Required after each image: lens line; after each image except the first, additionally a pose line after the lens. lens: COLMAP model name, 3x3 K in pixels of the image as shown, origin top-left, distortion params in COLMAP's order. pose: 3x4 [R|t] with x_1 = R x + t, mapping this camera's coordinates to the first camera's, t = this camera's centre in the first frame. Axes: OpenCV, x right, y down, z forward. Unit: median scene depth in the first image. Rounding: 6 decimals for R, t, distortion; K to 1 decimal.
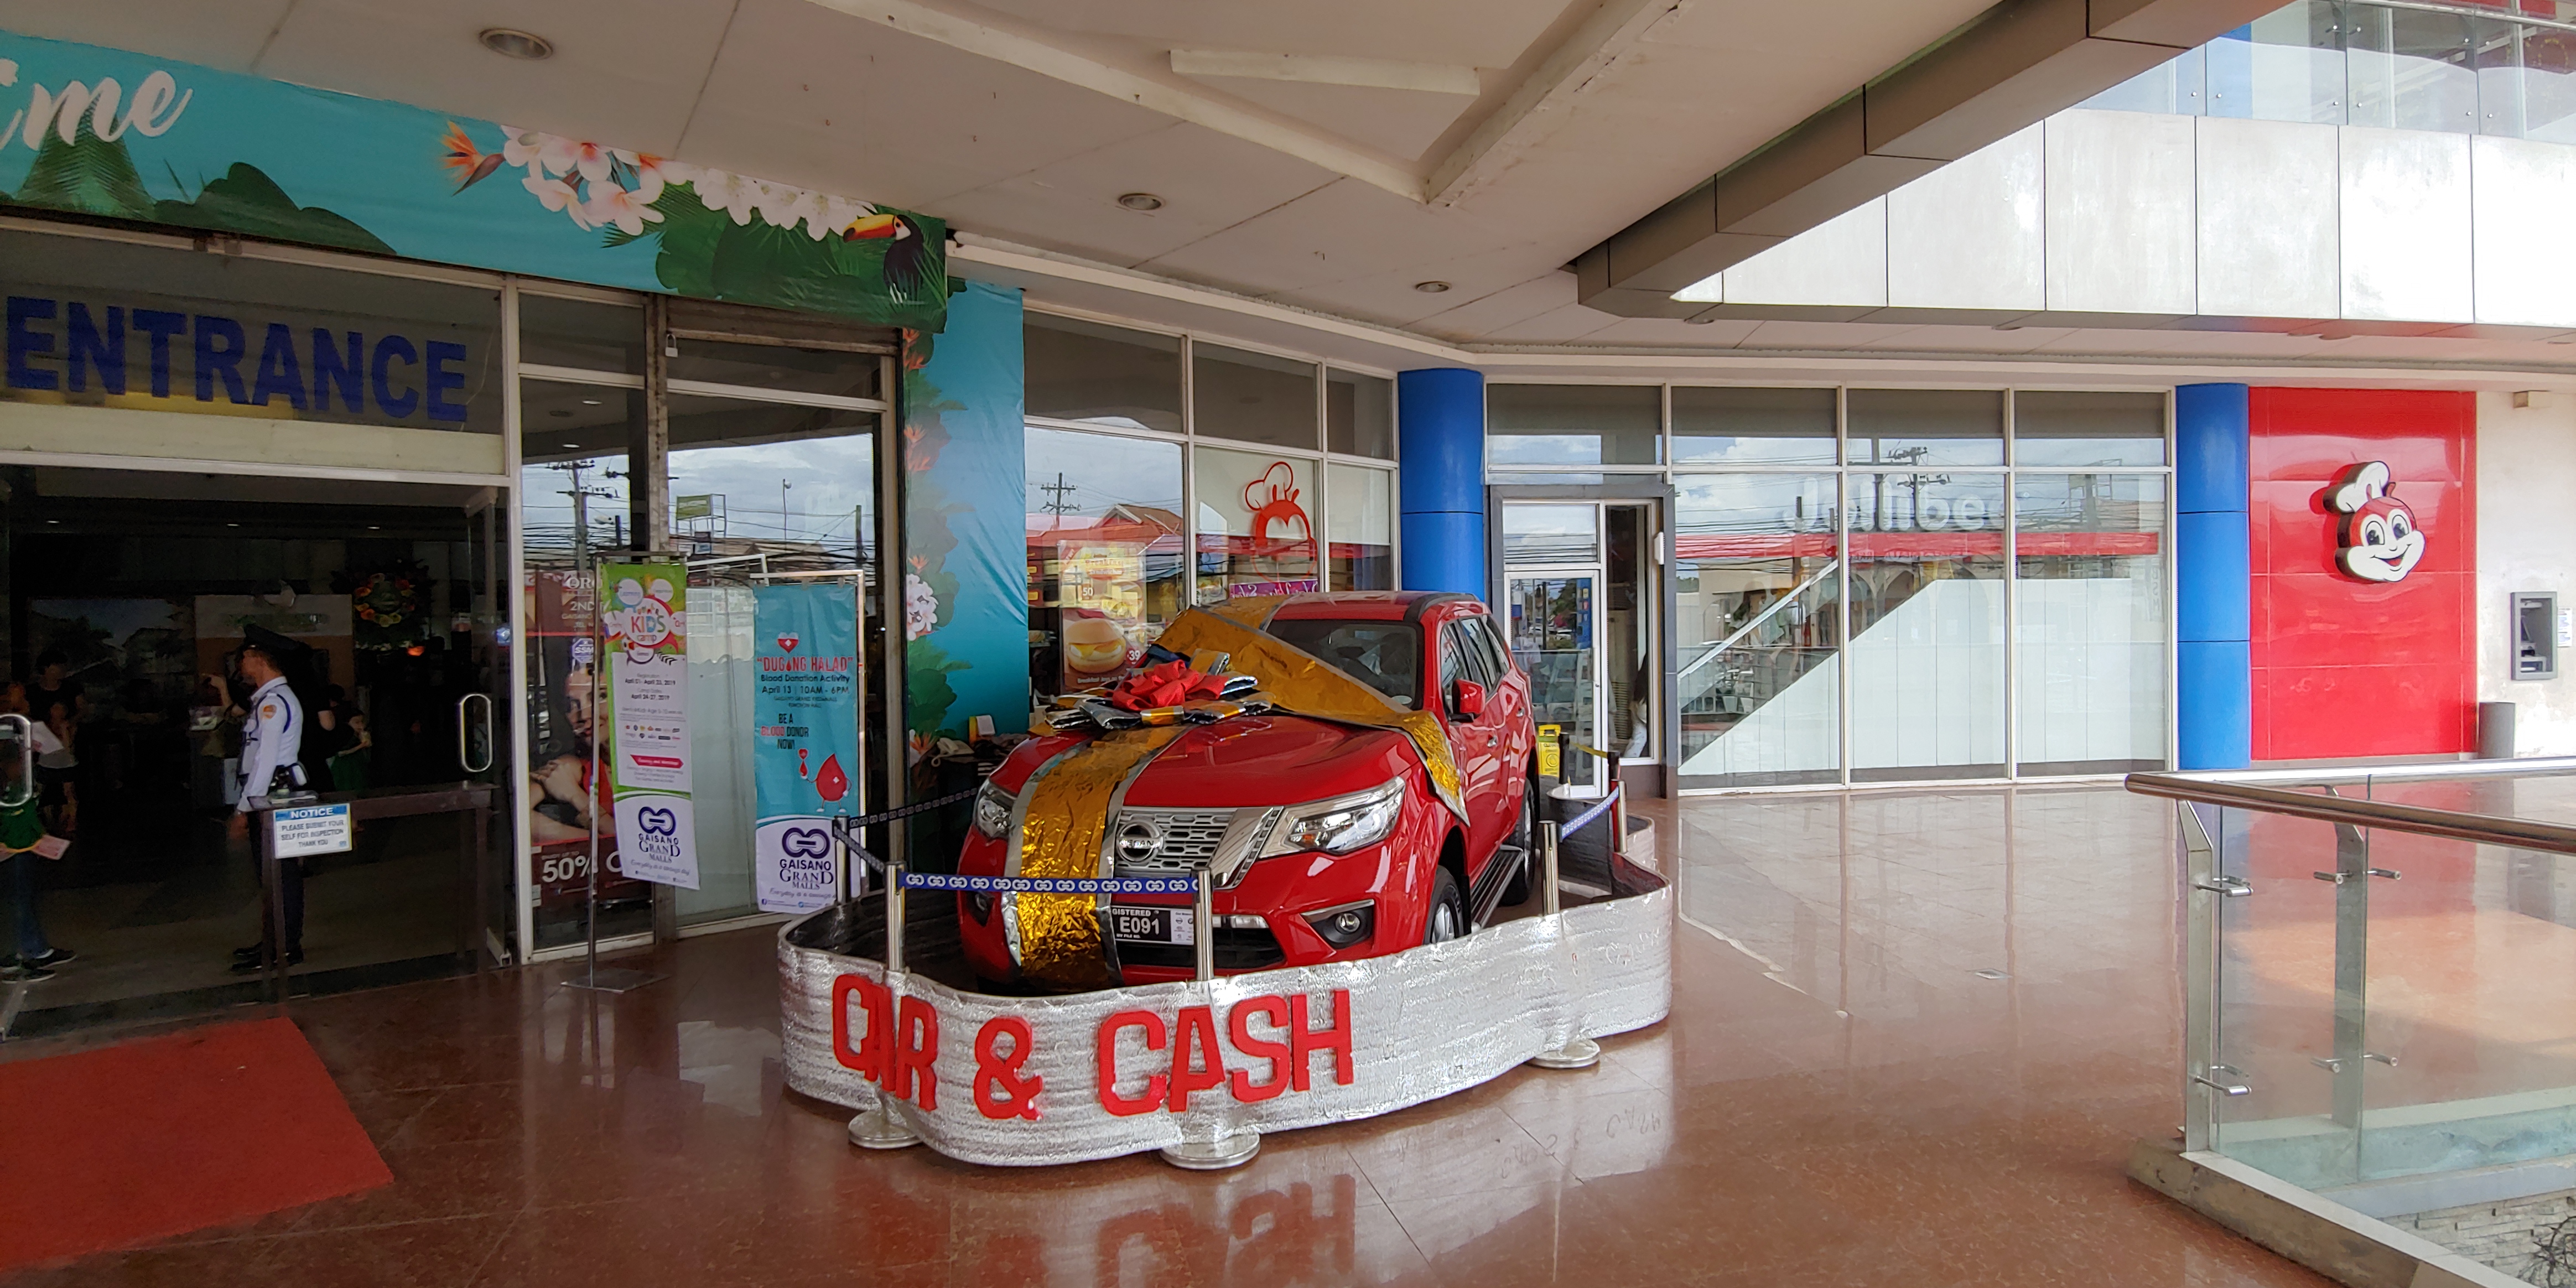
lens RADIAL K [[1299.8, 0, 1296.0], [0, 1299.8, 649.5], [0, 0, 1]] dist [-0.015605, 0.000623]
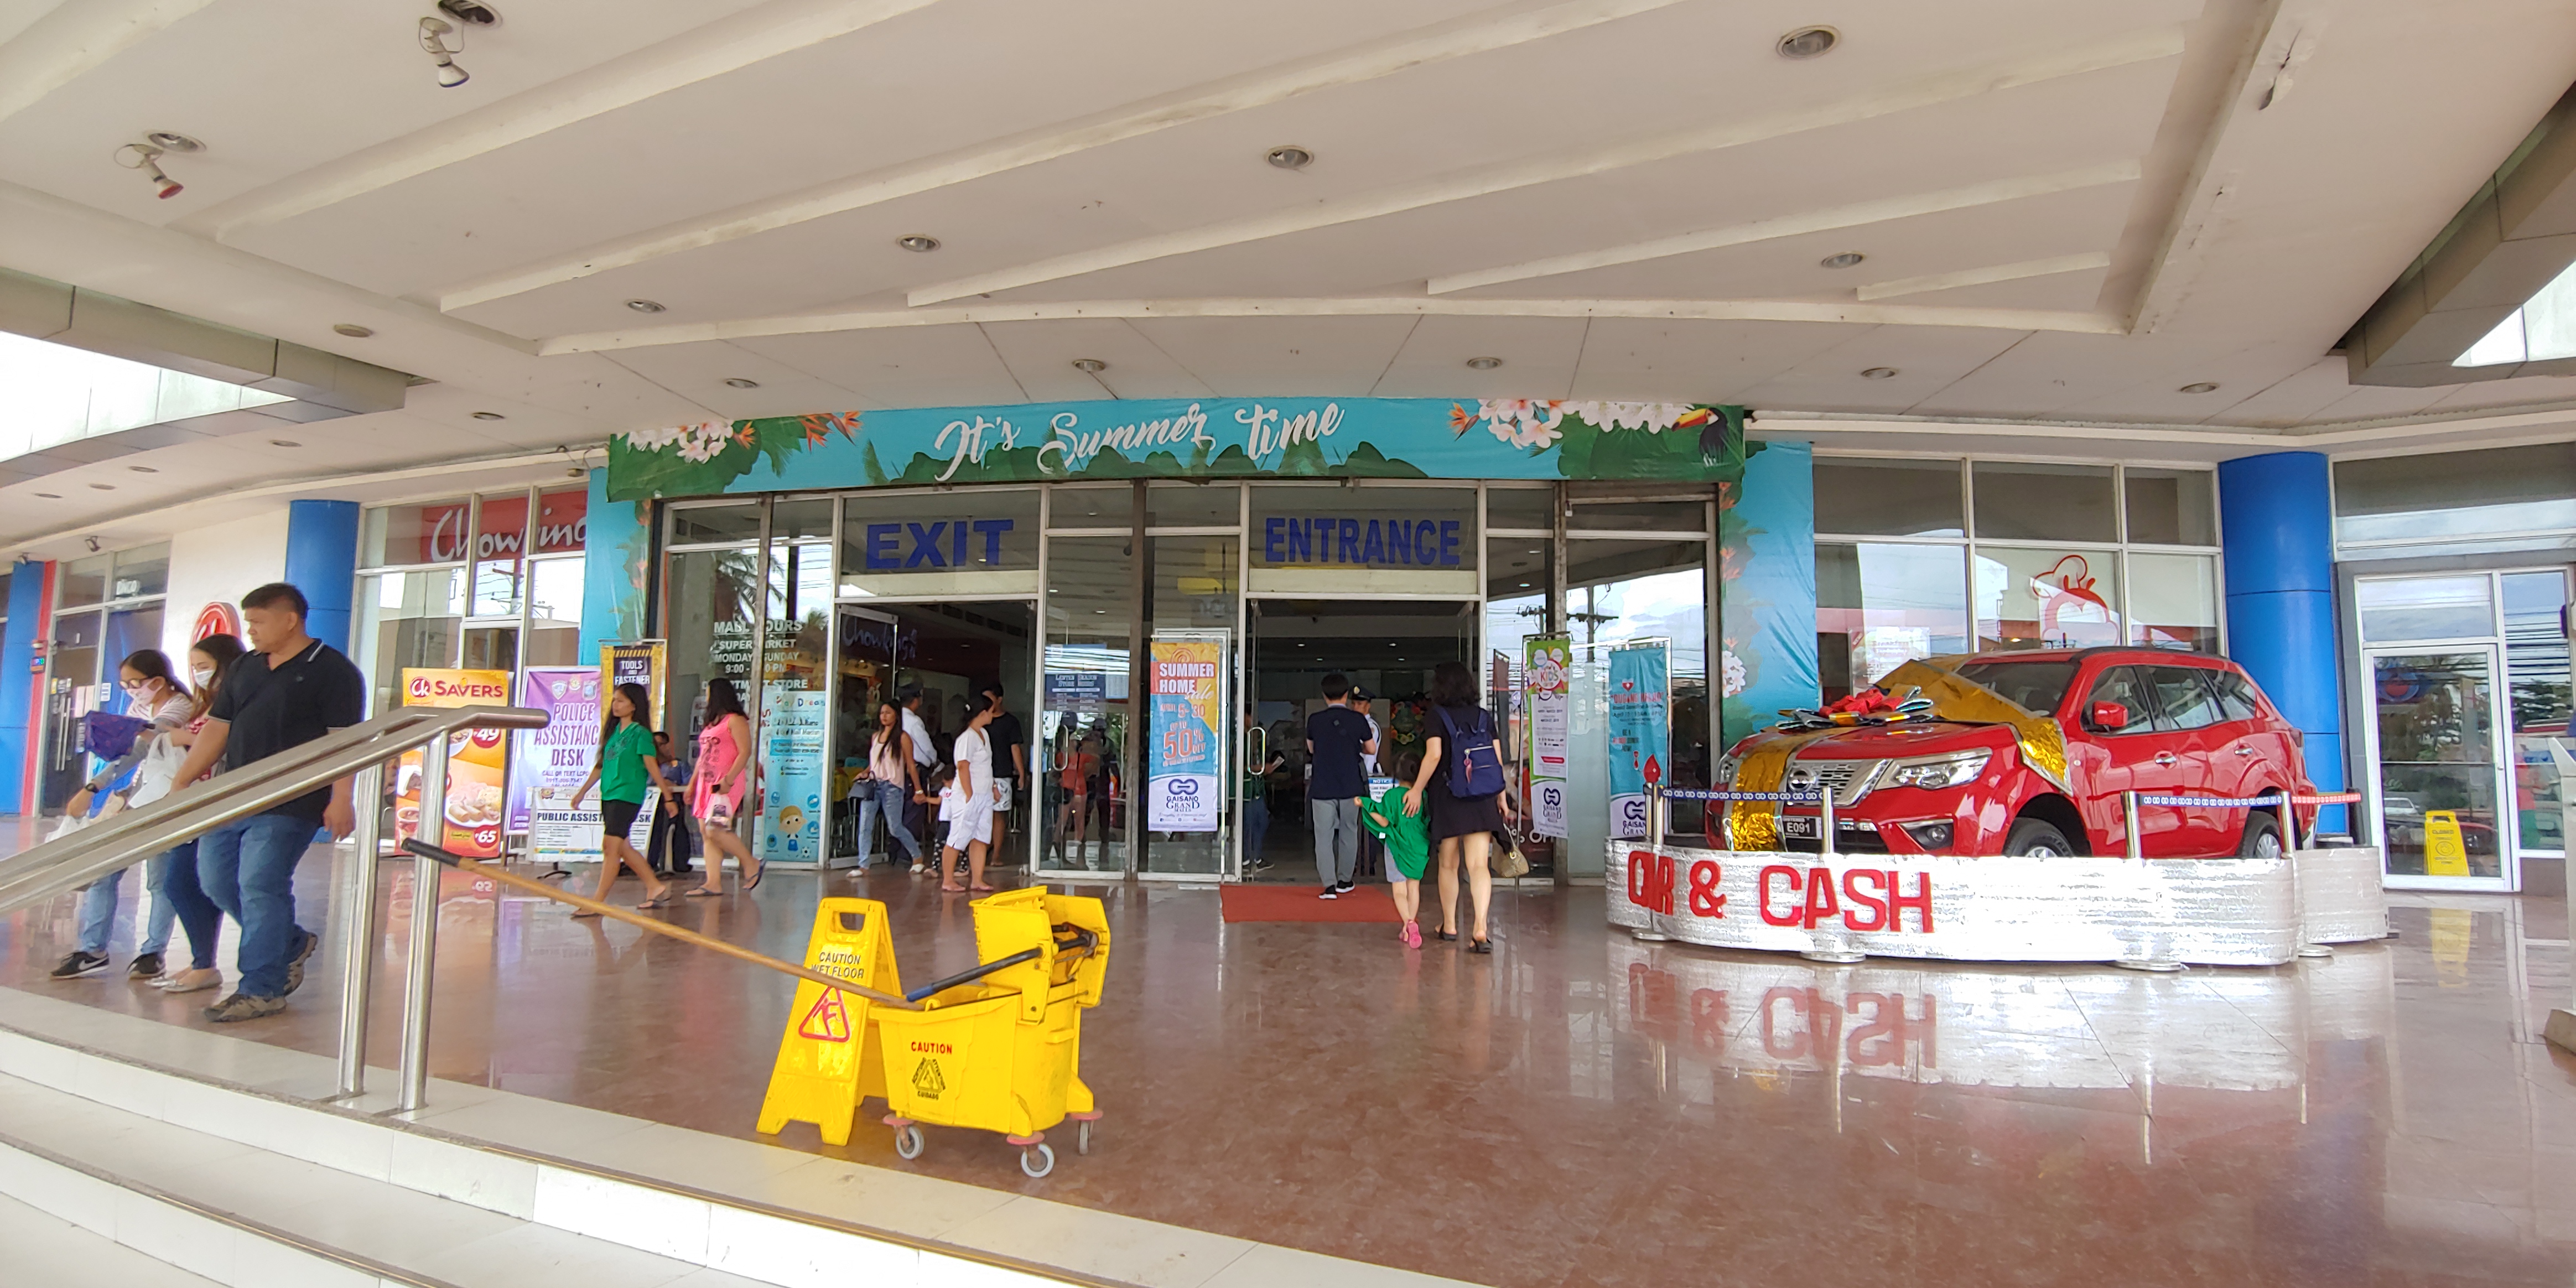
lens RADIAL K [[1299.8, 0, 1290.5], [0, 1299.8, 646.9], [0, 0, 1]] dist [-0.015605, 0.000623]
pose [[0.765778, -0.036170, -0.642087, 0.324053], [-0.034895, 0.994609, -0.097645, 0.119786], [0.642157, 0.097180, 0.760388, -0.497590]]
